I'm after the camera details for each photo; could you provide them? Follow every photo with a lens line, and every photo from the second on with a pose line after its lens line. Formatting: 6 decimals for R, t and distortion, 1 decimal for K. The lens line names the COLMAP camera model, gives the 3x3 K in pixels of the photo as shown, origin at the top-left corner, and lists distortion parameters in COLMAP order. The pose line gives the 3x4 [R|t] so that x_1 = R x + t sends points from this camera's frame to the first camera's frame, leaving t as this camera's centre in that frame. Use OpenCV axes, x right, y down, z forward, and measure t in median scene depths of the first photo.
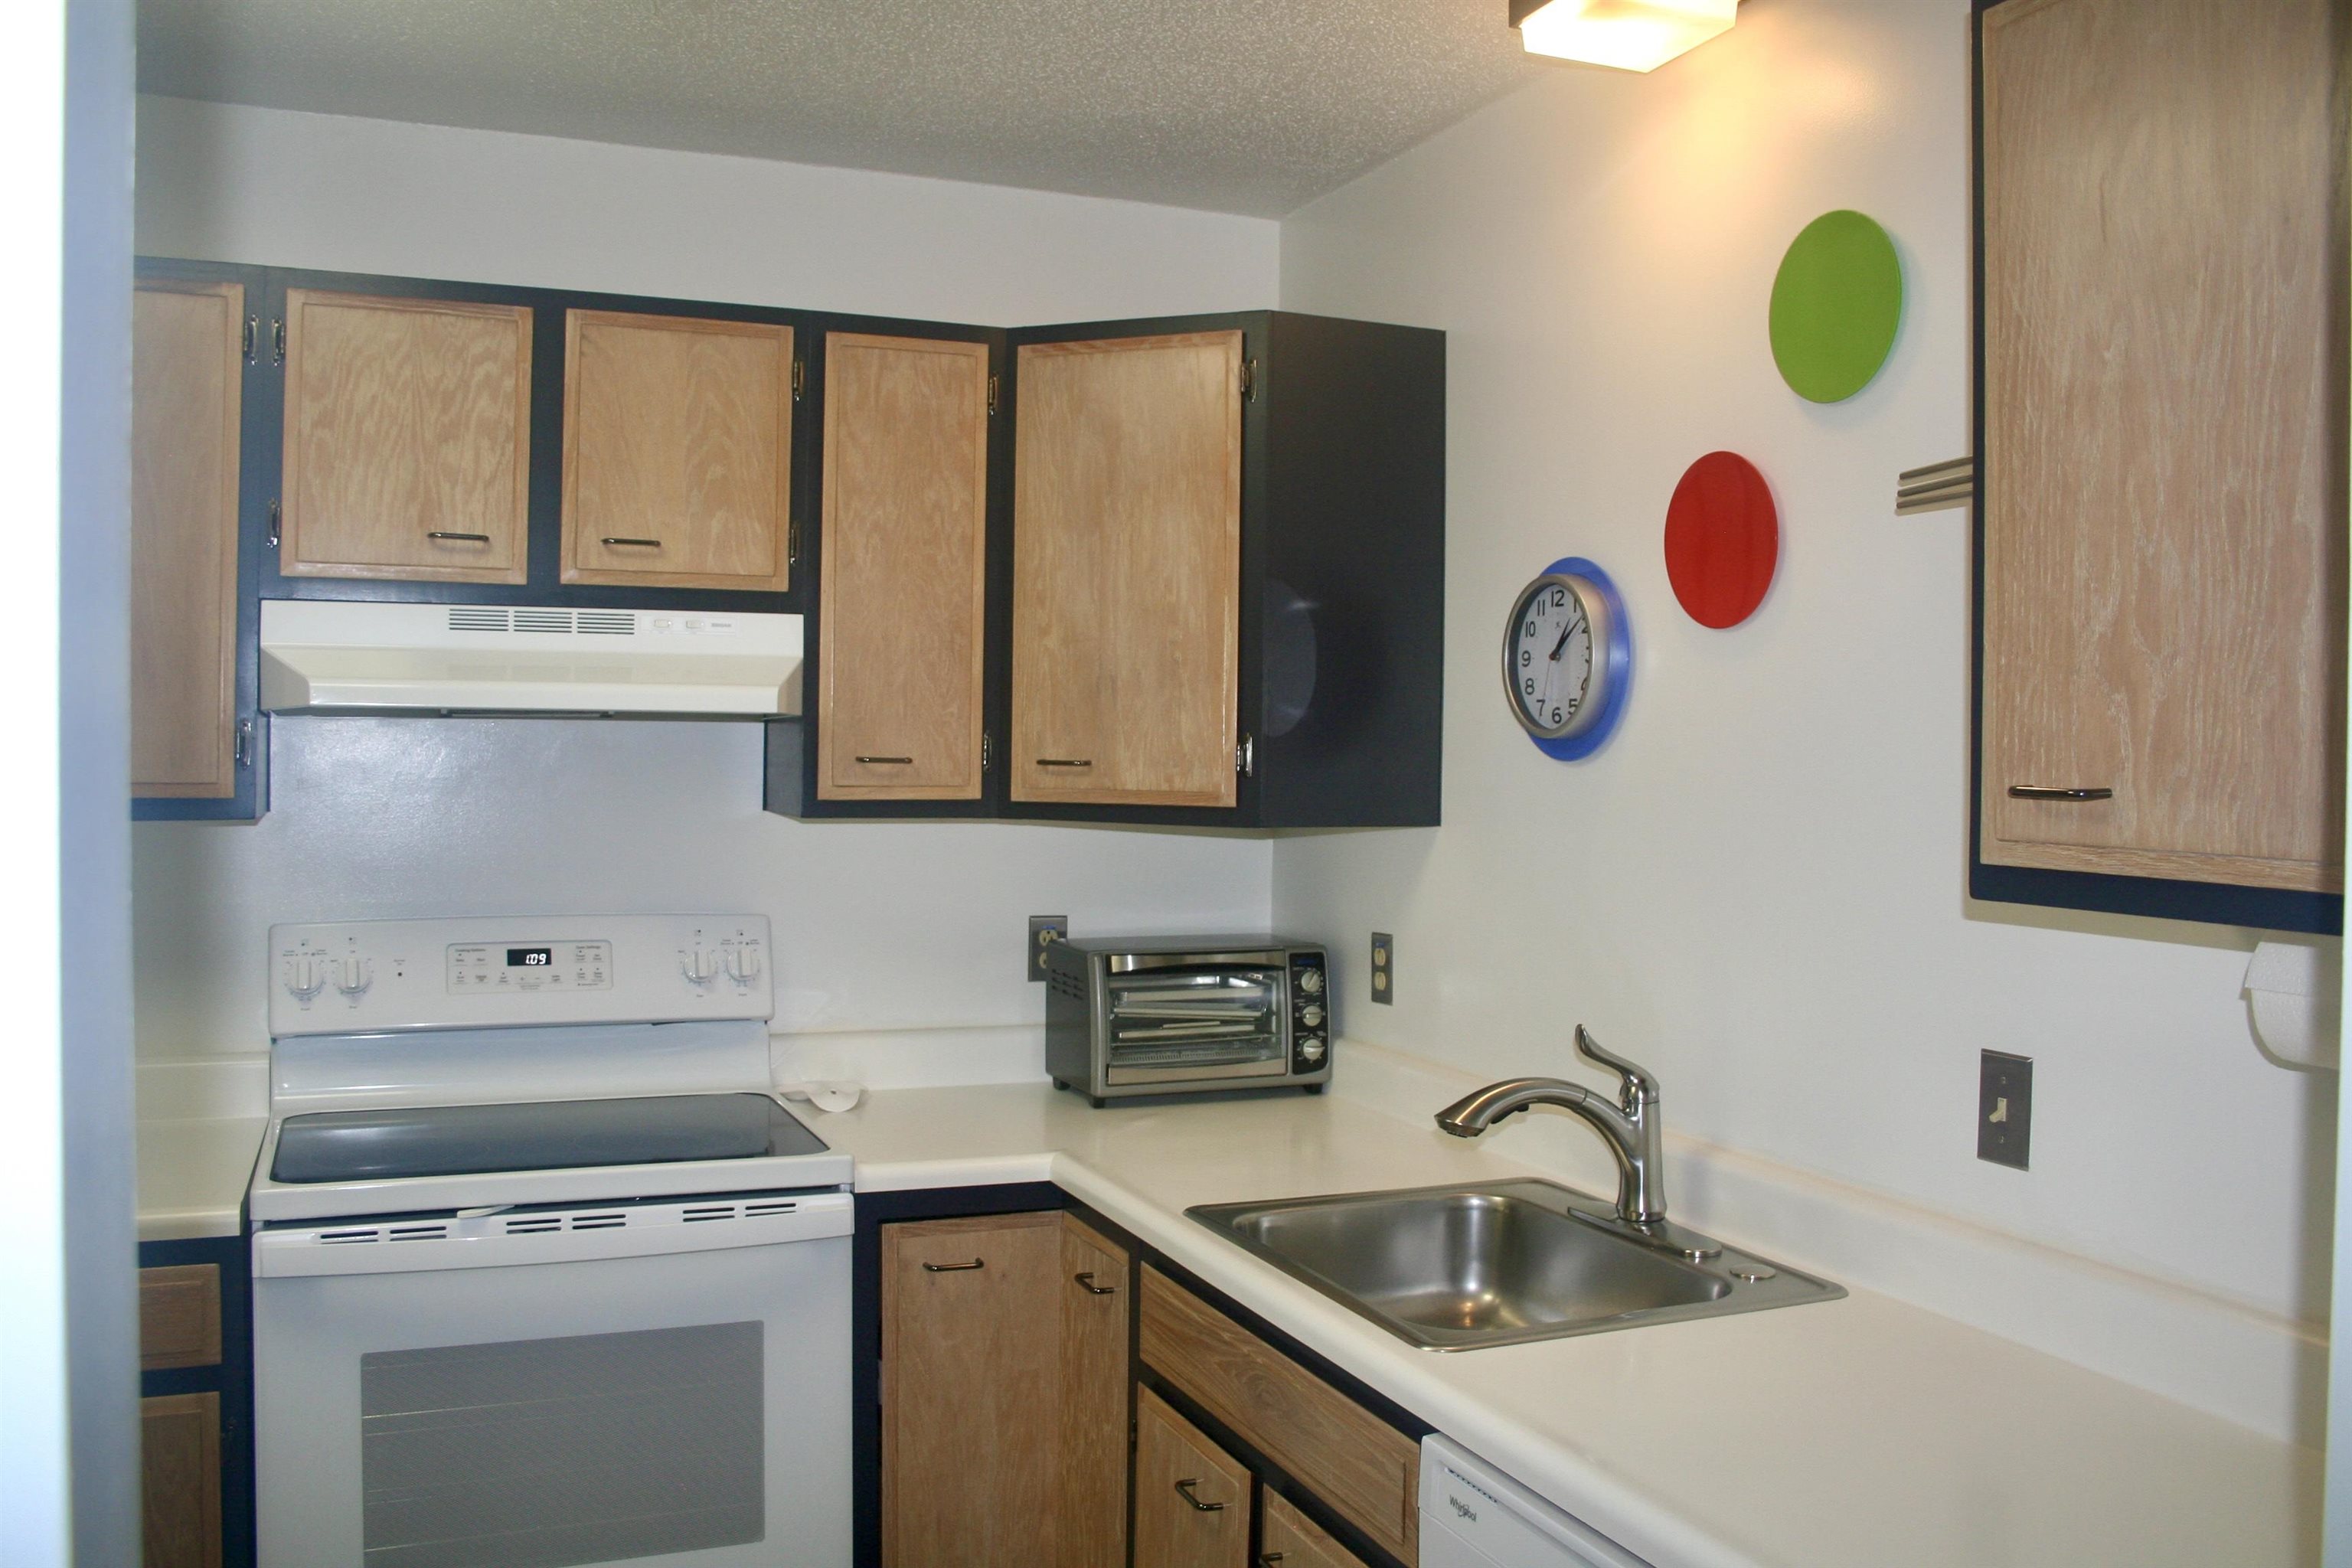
lens RADIAL K [[1985.4, 0, 1171.1], [0, 1985.4, 768.3], [0, 0, 1]] dist [-0.143717, 0.125364]
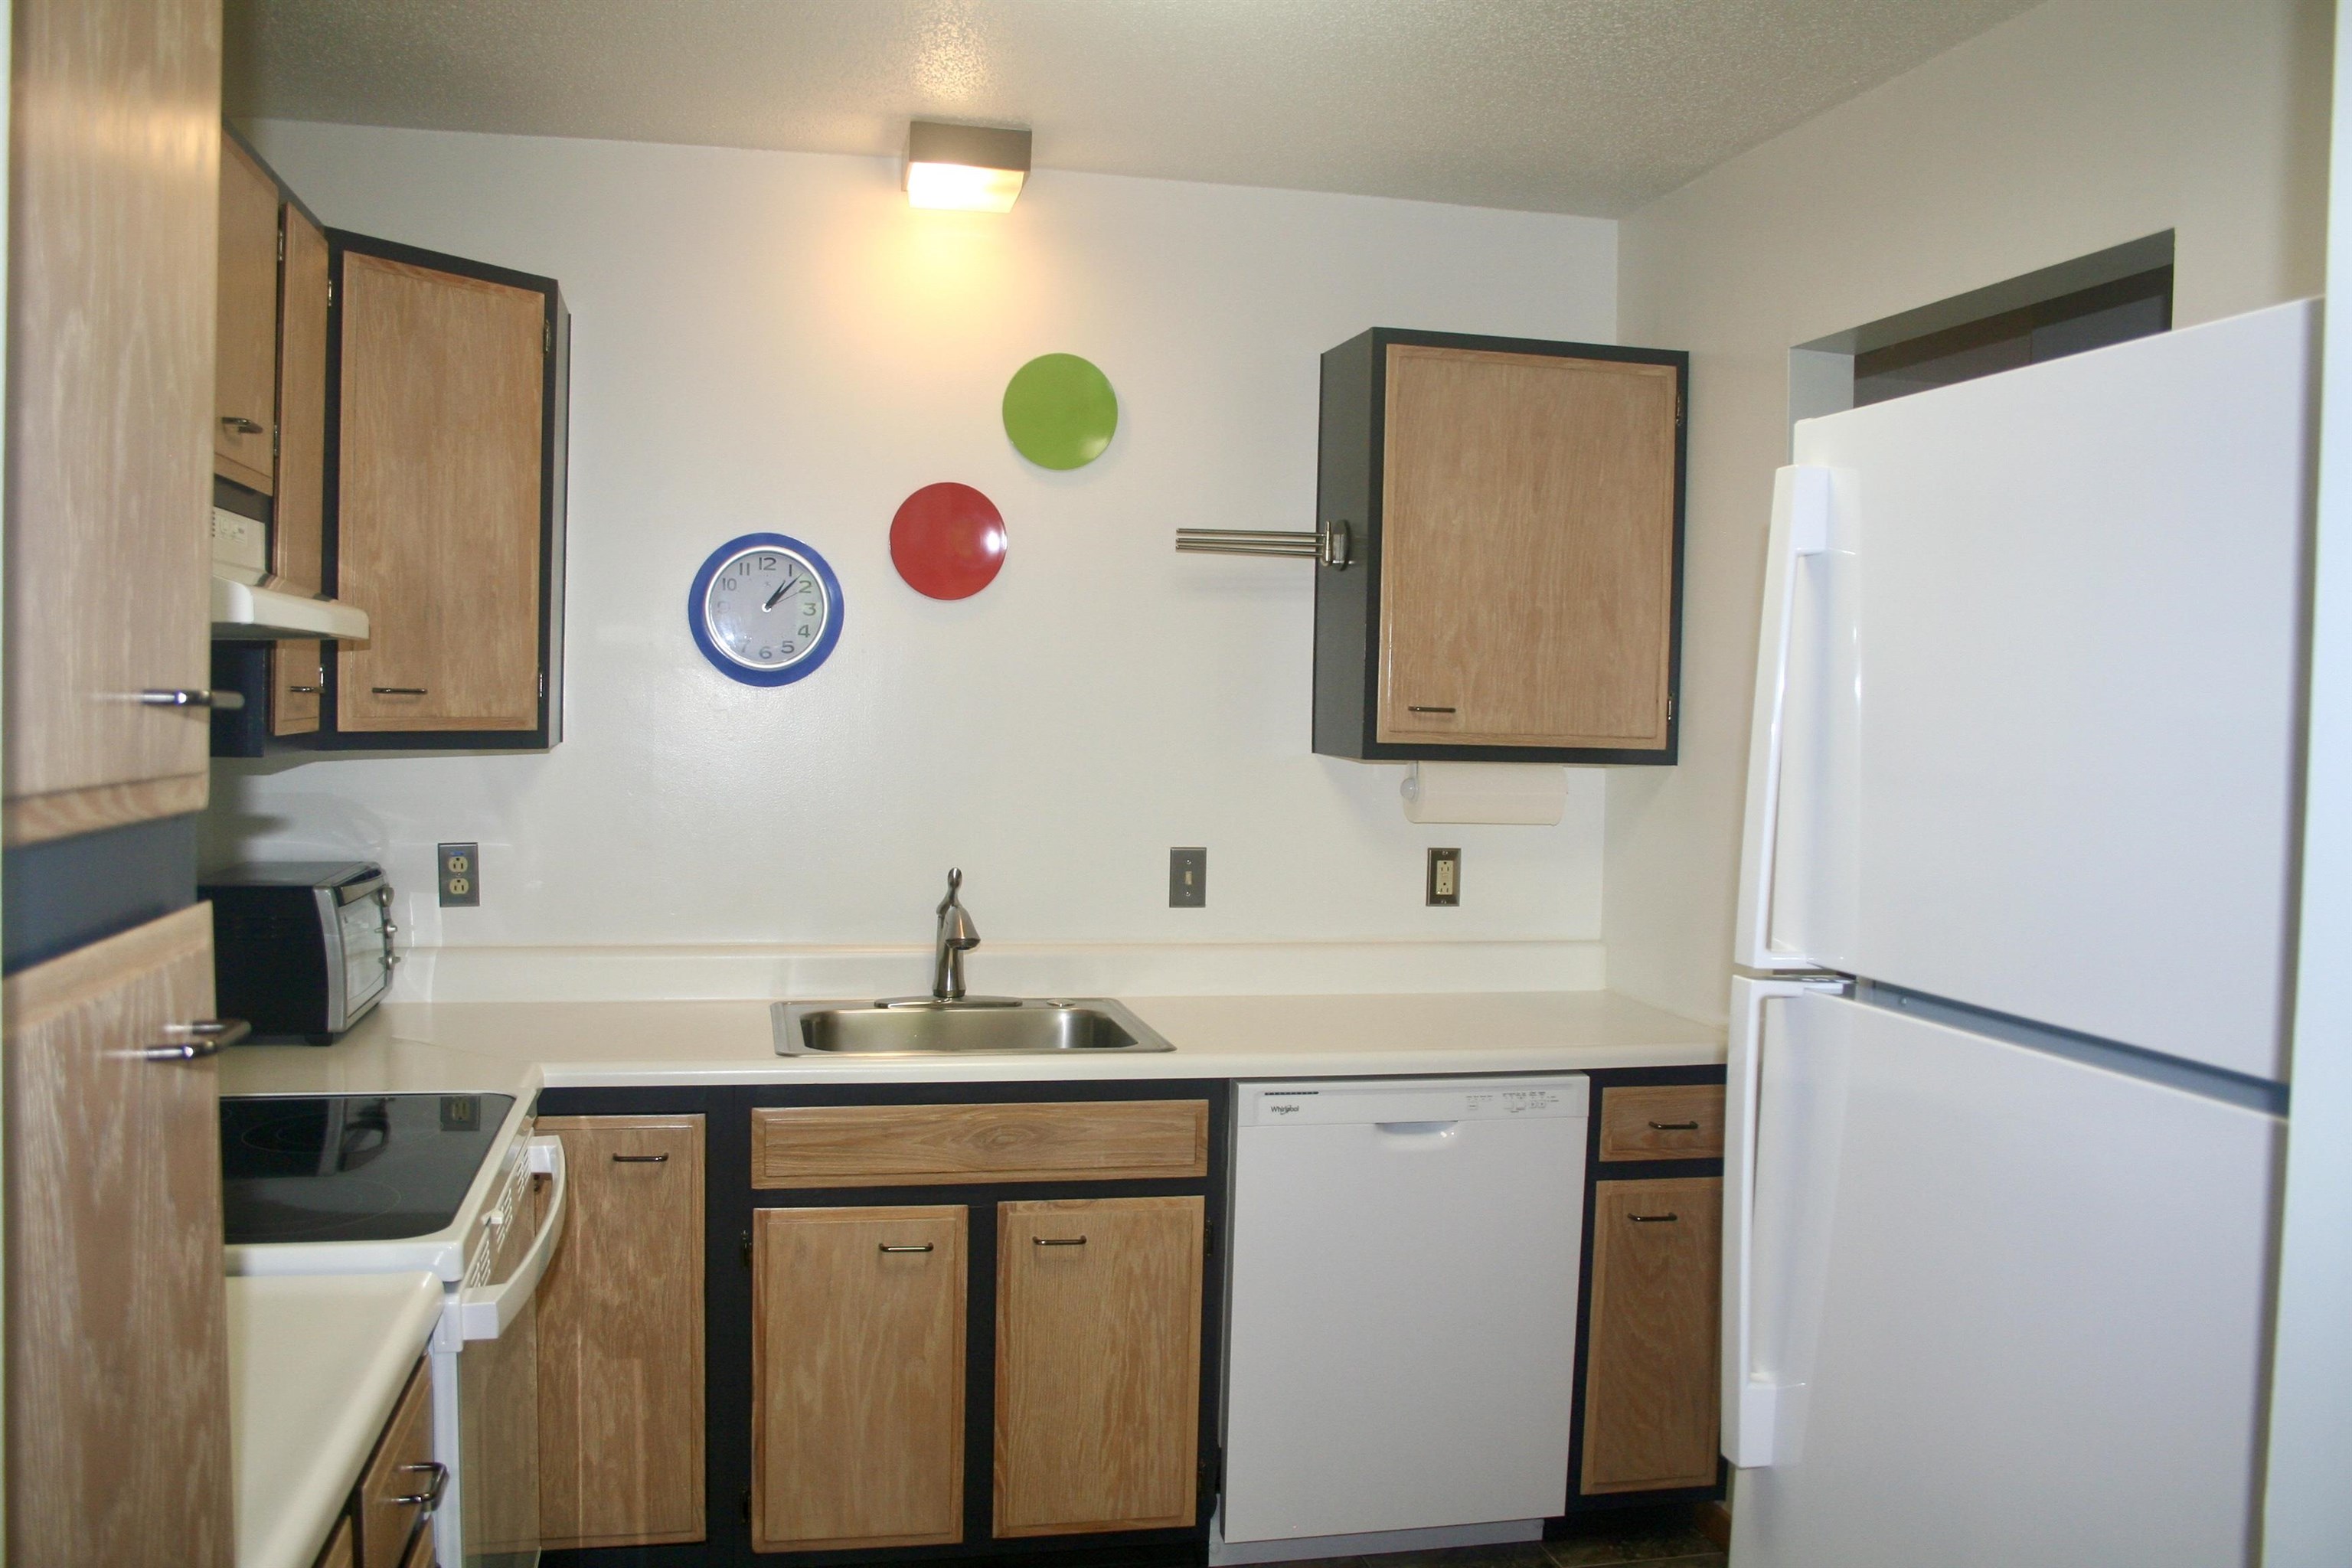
lens RADIAL K [[1985.4, 0, 1192.4], [0, 1985.4, 781.0], [0, 0, 1]] dist [-0.143717, 0.125364]
pose [[0.163362, -0.051994, 0.985195, -0.996256], [-0.008724, 0.998495, 0.054143, -0.014554], [-0.986528, -0.017440, 0.162663, 0.472440]]
